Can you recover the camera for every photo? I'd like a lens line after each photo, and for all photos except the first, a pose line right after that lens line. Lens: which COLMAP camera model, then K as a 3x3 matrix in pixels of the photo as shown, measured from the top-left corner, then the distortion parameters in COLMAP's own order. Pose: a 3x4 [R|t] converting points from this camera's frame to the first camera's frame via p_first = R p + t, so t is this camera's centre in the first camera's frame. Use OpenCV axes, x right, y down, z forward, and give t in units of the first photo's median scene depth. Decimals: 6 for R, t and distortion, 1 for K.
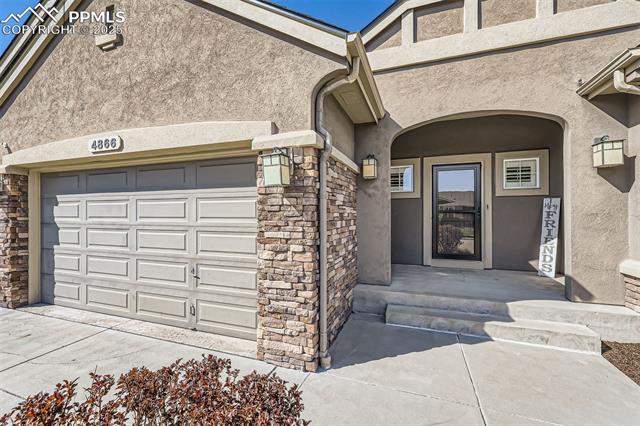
lens RADIAL K [[274.3, 0, 320.0], [0, 274.3, 213.0], [0, 0, 1]] dist [0.003477, 0.000180]
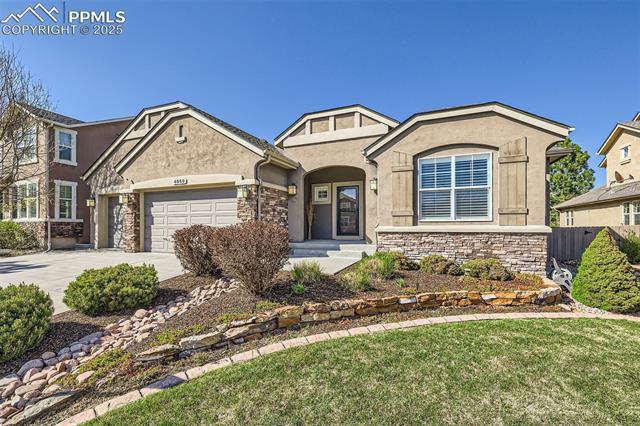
lens RADIAL K [[269.5, 0, 322.9], [0, 269.5, 224.8], [0, 0, 1]] dist [0.000420, 0.000001]
pose [[0.999669, -0.000834, -0.025718, 0.577350], [0.000871, 0.999999, 0.001442, 0.141593], [0.025717, -0.001464, 0.999668, -1.401716]]
